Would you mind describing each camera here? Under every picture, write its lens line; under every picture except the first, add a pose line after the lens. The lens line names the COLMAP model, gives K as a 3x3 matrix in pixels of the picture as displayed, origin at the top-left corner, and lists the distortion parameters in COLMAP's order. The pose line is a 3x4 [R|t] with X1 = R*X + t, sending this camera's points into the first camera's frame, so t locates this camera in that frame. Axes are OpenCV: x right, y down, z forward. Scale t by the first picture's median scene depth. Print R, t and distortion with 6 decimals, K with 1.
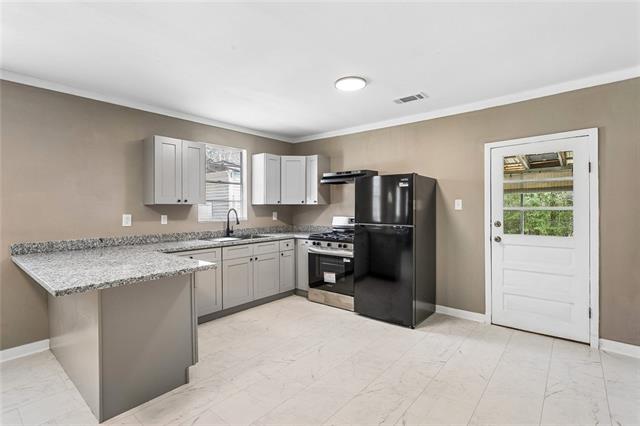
lens RADIAL K [[306.2, 0, 320.0], [0, 306.2, 213.0], [0, 0, 1]] dist [-0.000263, -0.000087]
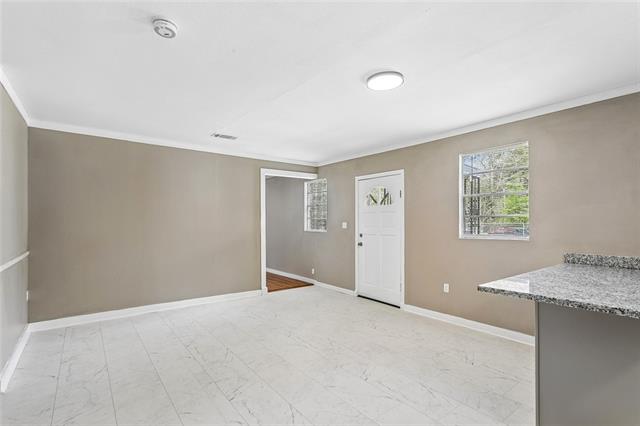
lens RADIAL K [[306.2, 0, 320.0], [0, 306.2, 213.0], [0, 0, 1]] dist [-0.000263, -0.000087]
pose [[-0.216797, -0.023697, -0.975929, 0.892683], [-0.013377, 0.999684, -0.021302, -0.028614], [0.976125, 0.008437, -0.217045, 1.041630]]
